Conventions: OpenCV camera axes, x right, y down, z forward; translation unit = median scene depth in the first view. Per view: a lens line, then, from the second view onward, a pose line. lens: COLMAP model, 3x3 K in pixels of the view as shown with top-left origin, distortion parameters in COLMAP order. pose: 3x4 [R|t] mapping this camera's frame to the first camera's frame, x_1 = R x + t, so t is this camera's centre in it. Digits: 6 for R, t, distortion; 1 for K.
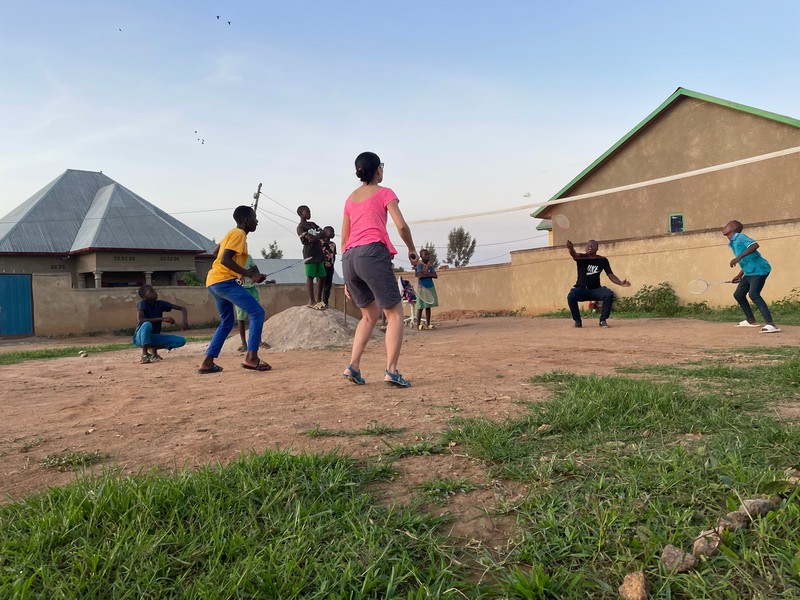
lens RADIAL K [[588.6, 0, 399.0], [0, 588.6, 297.8], [0, 0, 1]] dist [0.052541, -0.079141]
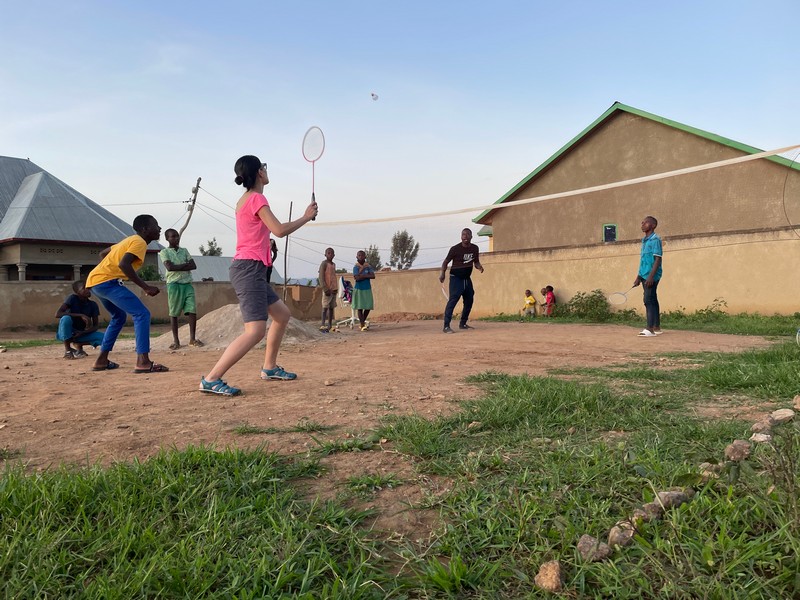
lens RADIAL K [[588.6, 0, 395.1], [0, 588.6, 304.2], [0, 0, 1]] dist [0.052541, -0.079141]
pose [[0.995588, 0.023648, 0.090801, 0.006931], [-0.024211, 0.999694, 0.005101, 0.005826], [-0.090653, -0.007277, 0.995856, 0.005430]]
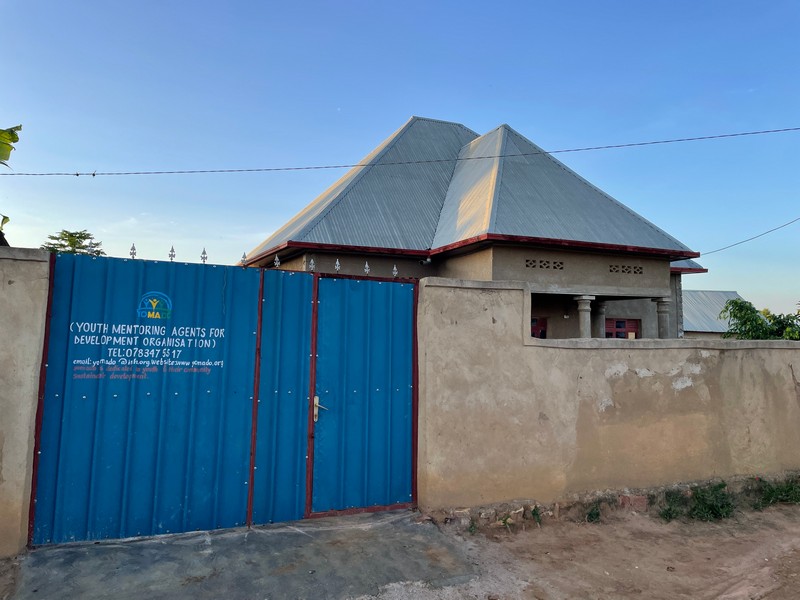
lens RADIAL K [[588.6, 0, 398.3], [0, 588.6, 299.4], [0, 0, 1]] dist [0.052541, -0.079141]
pose [[0.913022, 0.034683, -0.406432, -1.732462], [-0.058638, 0.997190, -0.046629, -0.059716], [0.403673, 0.066406, 0.912490, 2.507990]]
